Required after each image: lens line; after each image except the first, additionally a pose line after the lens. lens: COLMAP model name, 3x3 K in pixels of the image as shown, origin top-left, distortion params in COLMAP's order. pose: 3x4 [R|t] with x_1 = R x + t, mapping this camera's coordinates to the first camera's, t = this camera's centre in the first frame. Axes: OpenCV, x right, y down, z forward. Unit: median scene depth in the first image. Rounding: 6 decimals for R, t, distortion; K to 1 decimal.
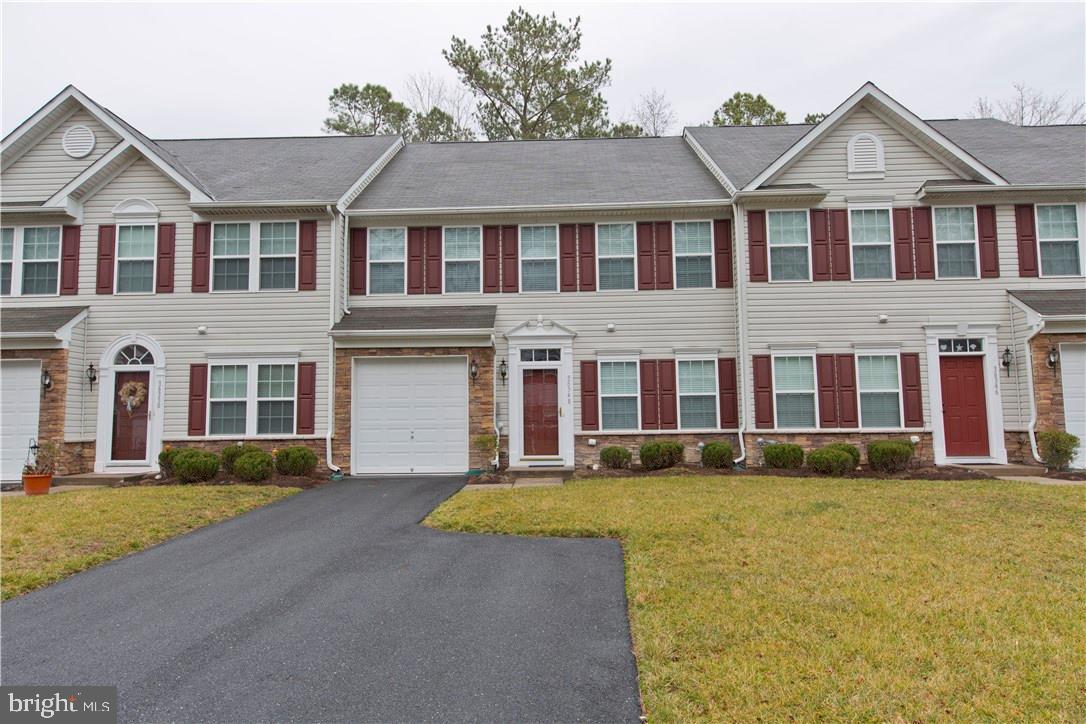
lens RADIAL K [[746.4, 0, 543.0], [0, 746.4, 362.0], [0, 0, 1]] dist [-0.001362, -0.000180]
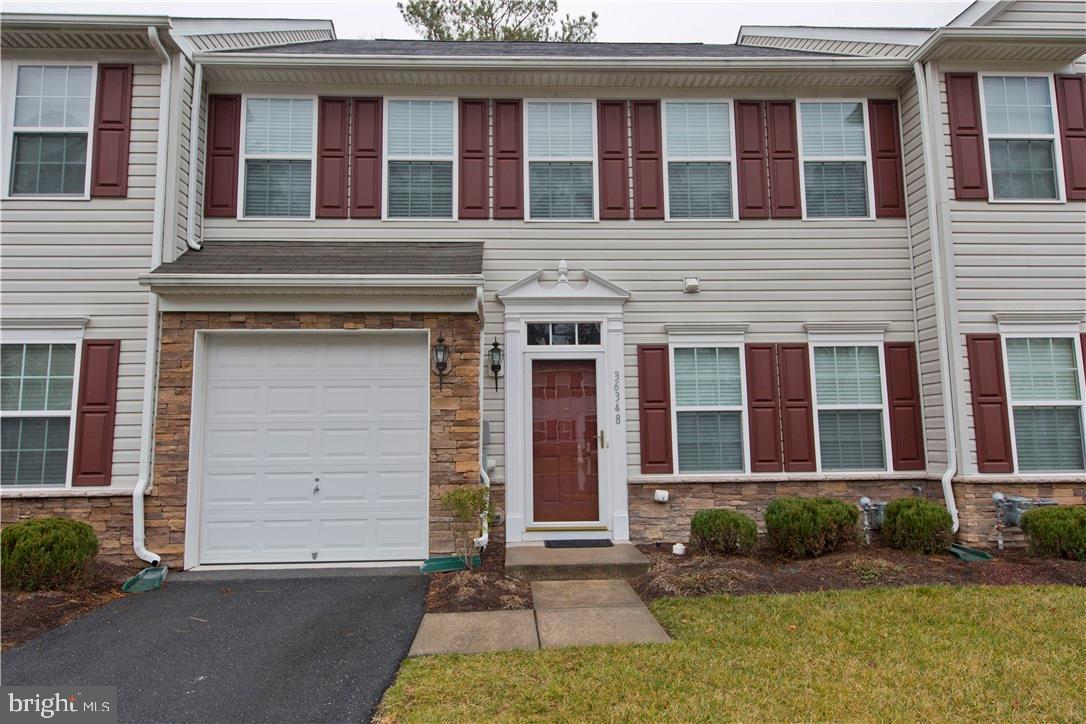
lens RADIAL K [[674.5, 0, 543.0], [0, 674.5, 362.0], [0, 0, 1]] dist [0.015270, -0.000936]
pose [[0.996960, 0.009304, 0.077361, -0.057368], [-0.007325, 0.999640, -0.025829, 0.024404], [-0.077574, 0.025184, 0.996668, 0.521103]]
